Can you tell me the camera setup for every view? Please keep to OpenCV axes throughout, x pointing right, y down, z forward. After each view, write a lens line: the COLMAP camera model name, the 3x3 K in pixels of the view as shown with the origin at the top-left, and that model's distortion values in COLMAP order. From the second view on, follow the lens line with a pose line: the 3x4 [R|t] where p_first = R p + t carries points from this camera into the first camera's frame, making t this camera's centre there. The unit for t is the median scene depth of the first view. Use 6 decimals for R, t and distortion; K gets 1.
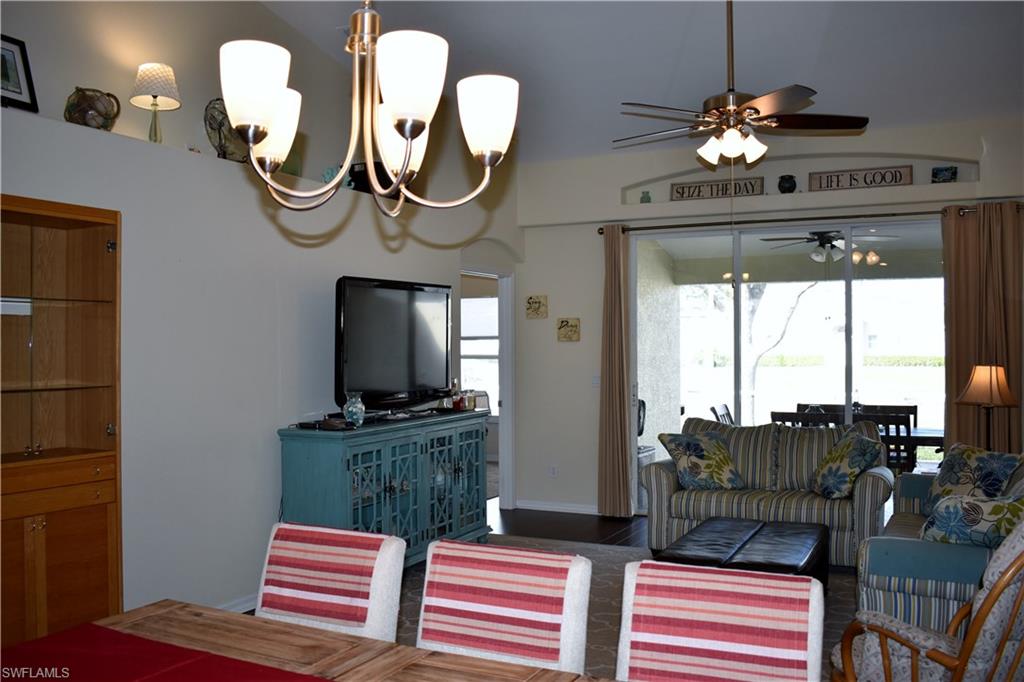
lens RADIAL K [[924.8, 0, 512.6], [0, 924.8, 347.1], [0, 0, 1]] dist [-0.072684, -0.008116]
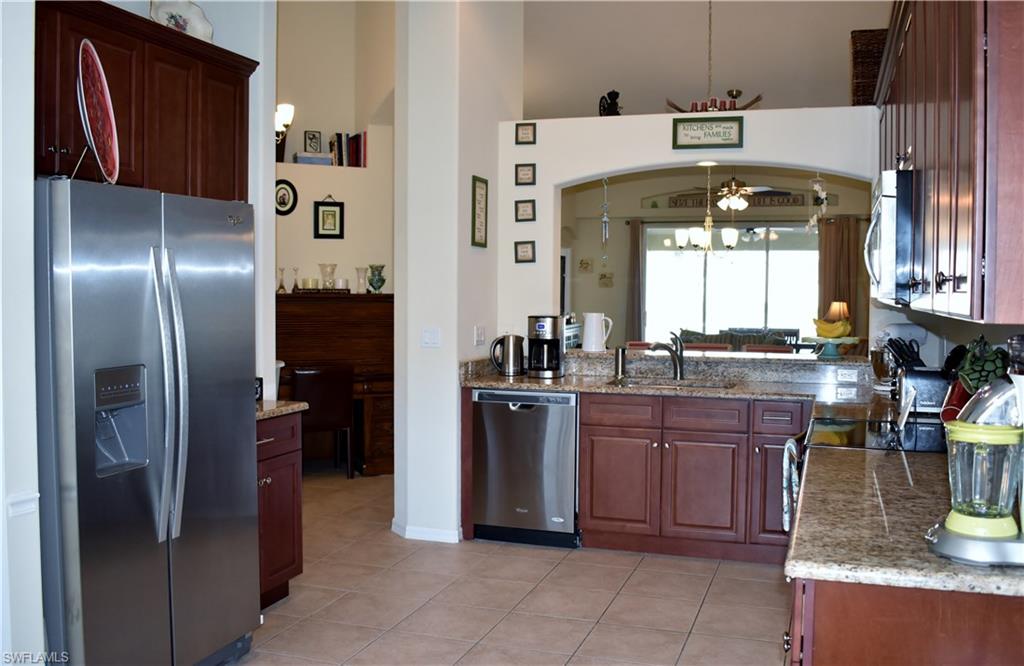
lens RADIAL K [[937.2, 0, 508.7], [0, 937.2, 329.2], [0, 0, 1]] dist [-0.077430, 0.000000]
pose [[0.991902, 0.009132, 0.126680, -0.393149], [-0.013961, 0.999207, 0.037283, 0.011851], [-0.126239, -0.038750, 0.991243, -0.808729]]
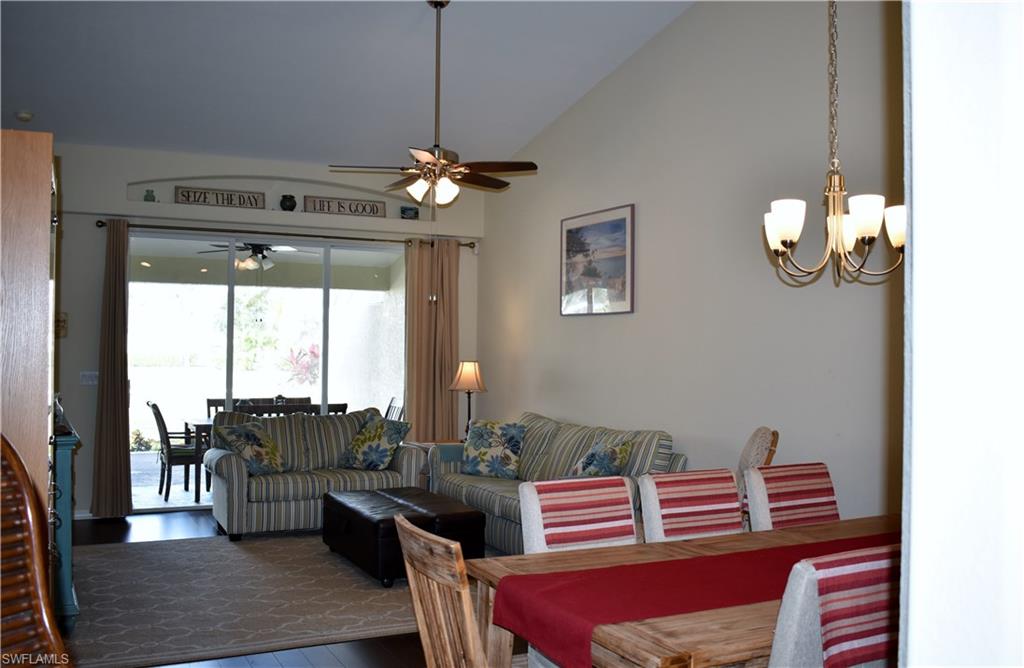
lens RADIAL K [[937.2, 0, 517.3], [0, 937.2, 339.0], [0, 0, 1]] dist [-0.077430, 0.000000]
pose [[0.603181, 0.016317, 0.797437, -0.468875], [-0.010501, 0.999867, -0.012516, 0.002610], [-0.797535, -0.000824, 0.603272, 0.079873]]
